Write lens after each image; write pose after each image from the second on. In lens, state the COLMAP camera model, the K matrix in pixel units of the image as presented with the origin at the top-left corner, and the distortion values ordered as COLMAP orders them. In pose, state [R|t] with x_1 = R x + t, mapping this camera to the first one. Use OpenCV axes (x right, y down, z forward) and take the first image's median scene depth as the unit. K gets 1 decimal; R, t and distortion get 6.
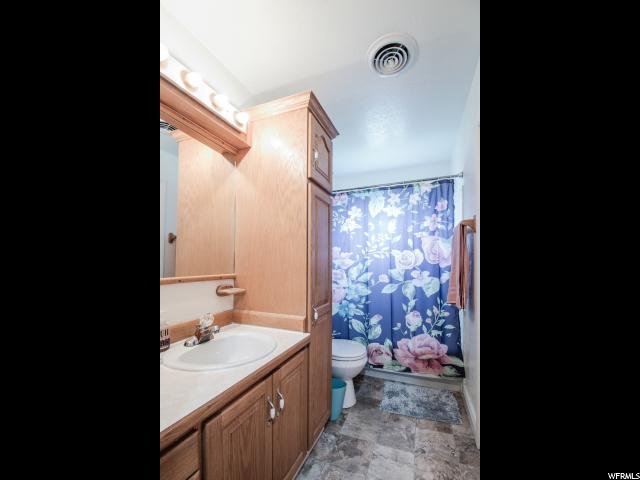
lens RADIAL K [[300.4, 0, 318.2], [0, 300.4, 237.2], [0, 0, 1]] dist [-0.000628, -0.000180]
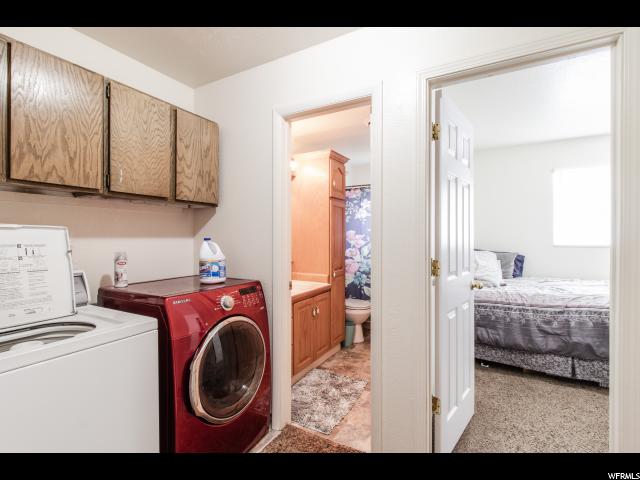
lens RADIAL K [[300.4, 0, 318.2], [0, 300.4, 237.2], [0, 0, 1]] dist [-0.000628, -0.000180]
pose [[0.997469, -0.001030, -0.071088, 0.009565], [0.006285, 0.997258, 0.073729, -0.036402], [0.070817, -0.073990, 0.994741, -0.300539]]
